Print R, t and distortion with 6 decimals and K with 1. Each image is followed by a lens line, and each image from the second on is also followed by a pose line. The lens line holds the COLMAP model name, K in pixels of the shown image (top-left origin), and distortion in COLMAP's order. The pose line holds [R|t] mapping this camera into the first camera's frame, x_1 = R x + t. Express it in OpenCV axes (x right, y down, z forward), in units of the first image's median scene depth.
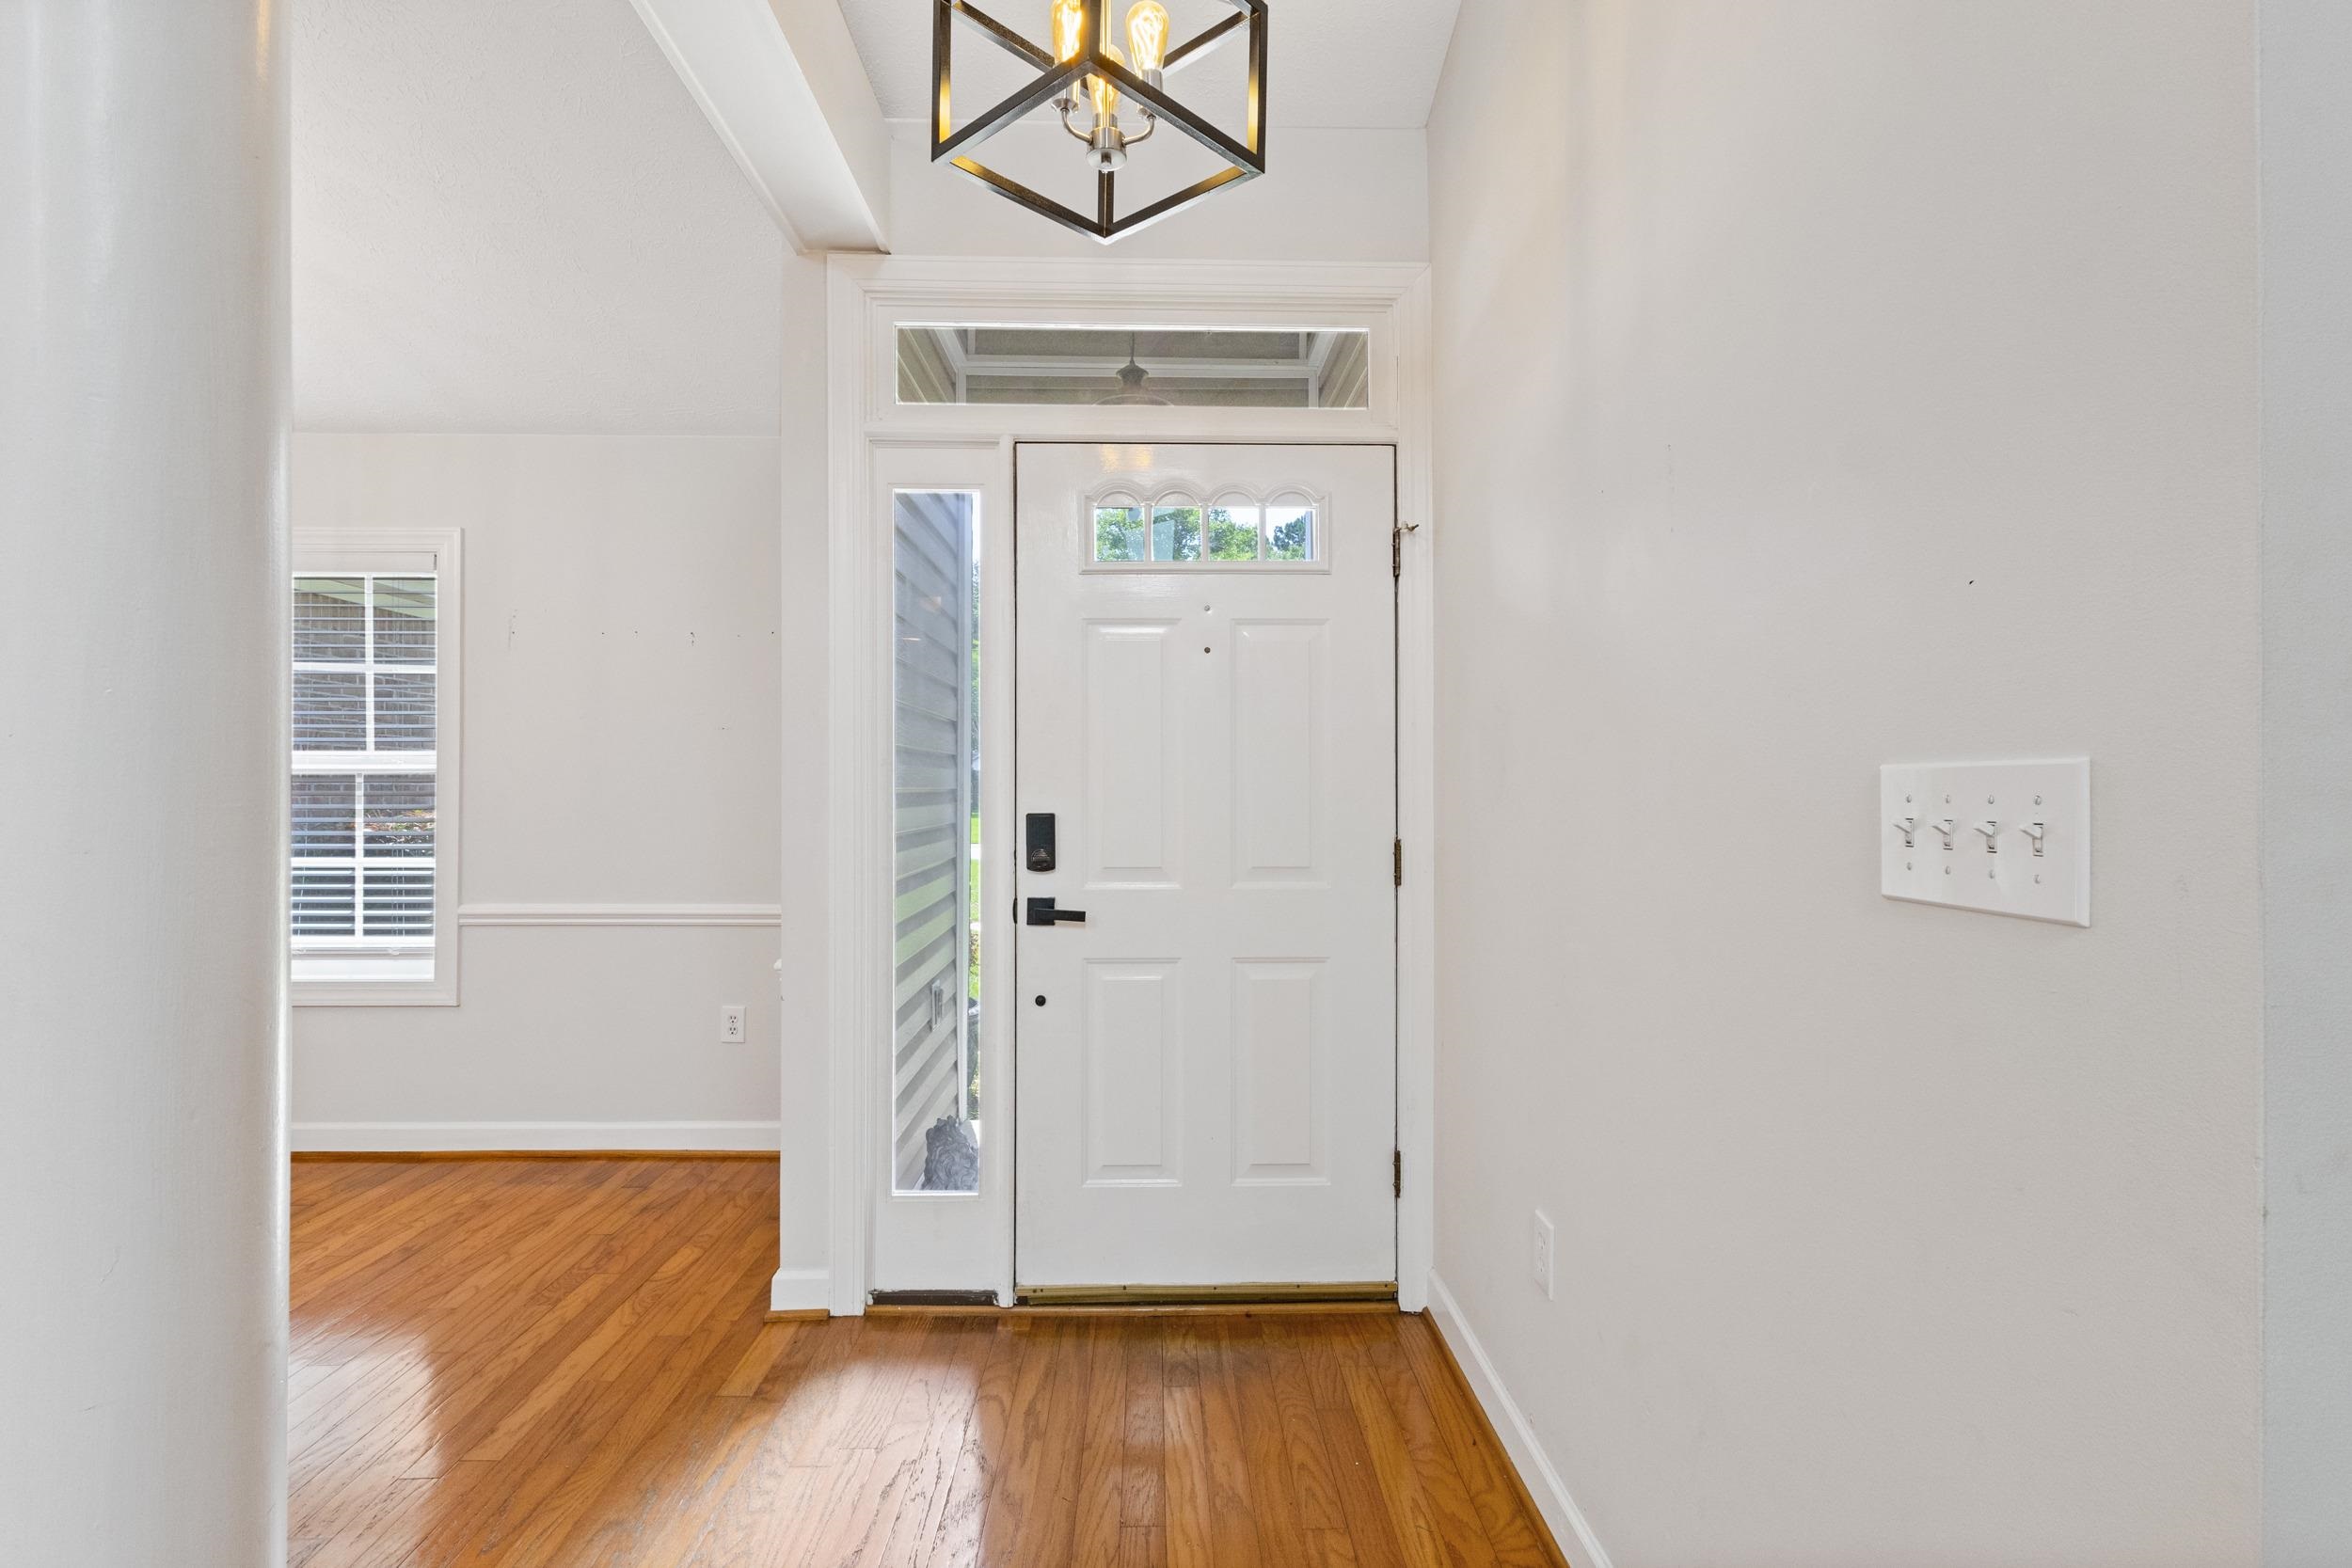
lens RADIAL K [[1090.2, 0, 1161.4], [0, 1090.2, 782.8], [0, 0, 1]] dist [0.005180, -0.000124]
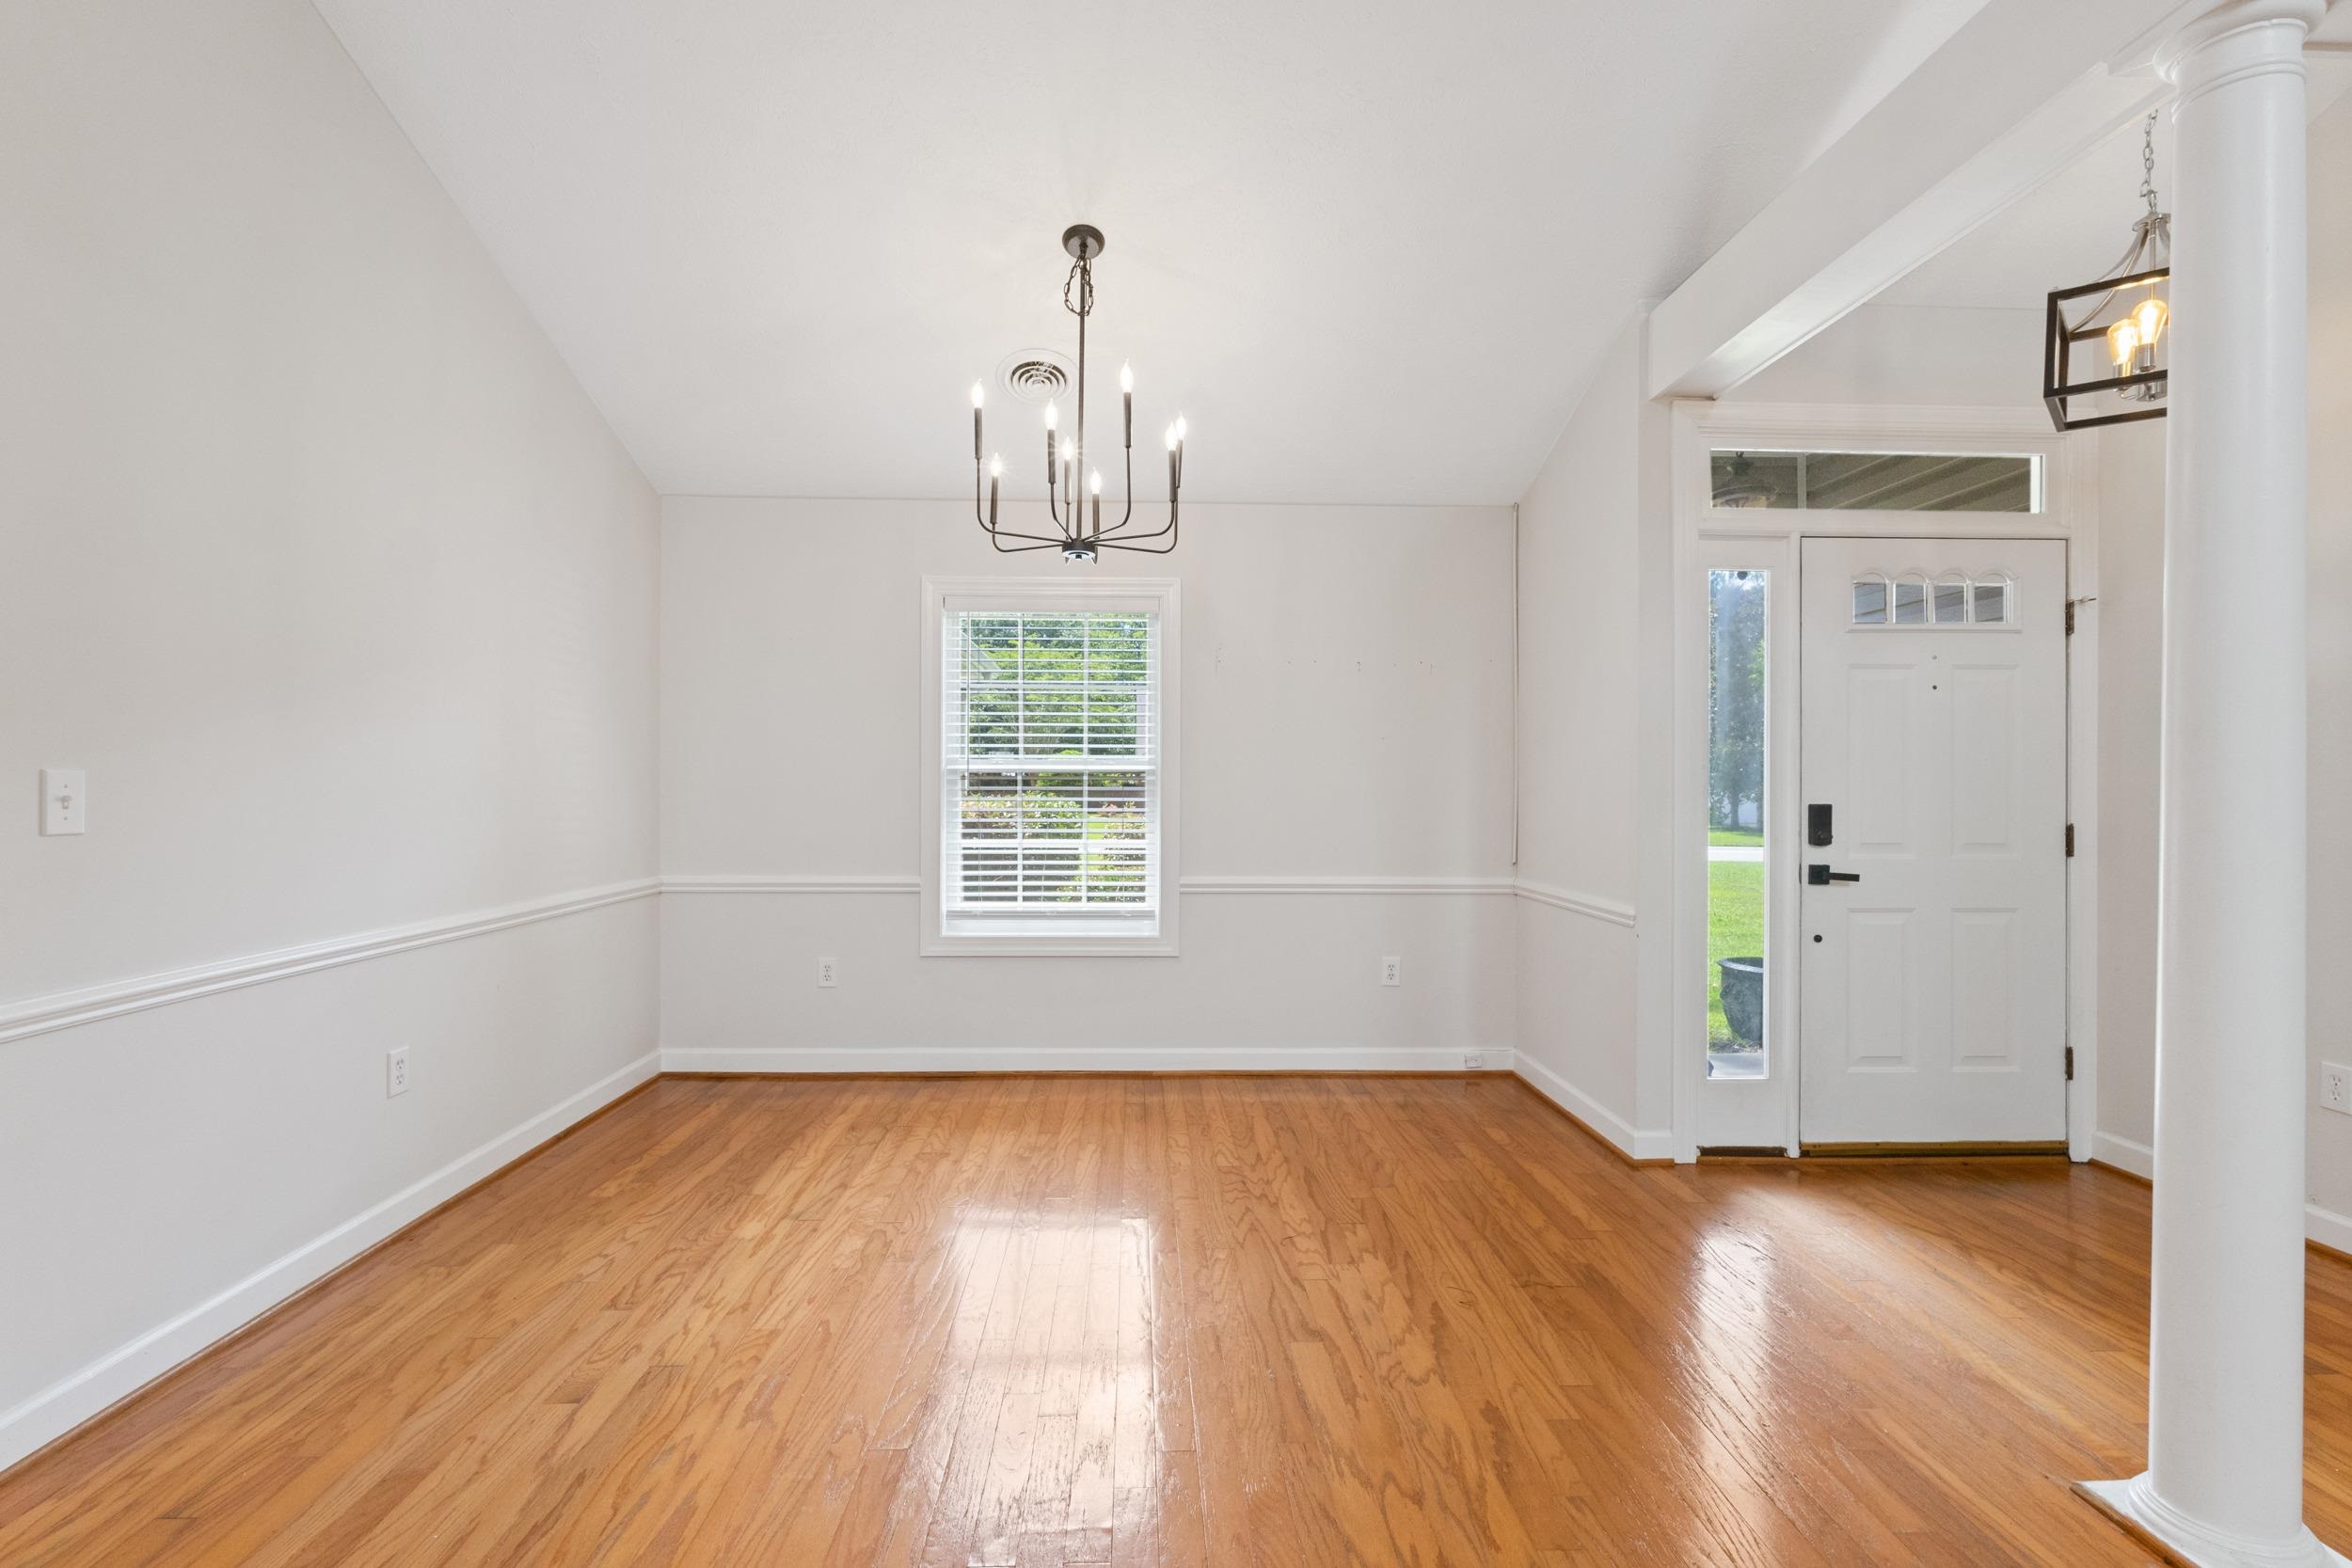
lens RADIAL K [[1090.2, 0, 1186.8], [0, 1090.2, 785.0], [0, 0, 1]] dist [0.005180, -0.000124]
pose [[0.999742, 0.004769, 0.022191, -0.942574], [-0.004862, 0.999980, 0.004132, 0.001976], [-0.022171, -0.004239, 0.999745, -0.372349]]
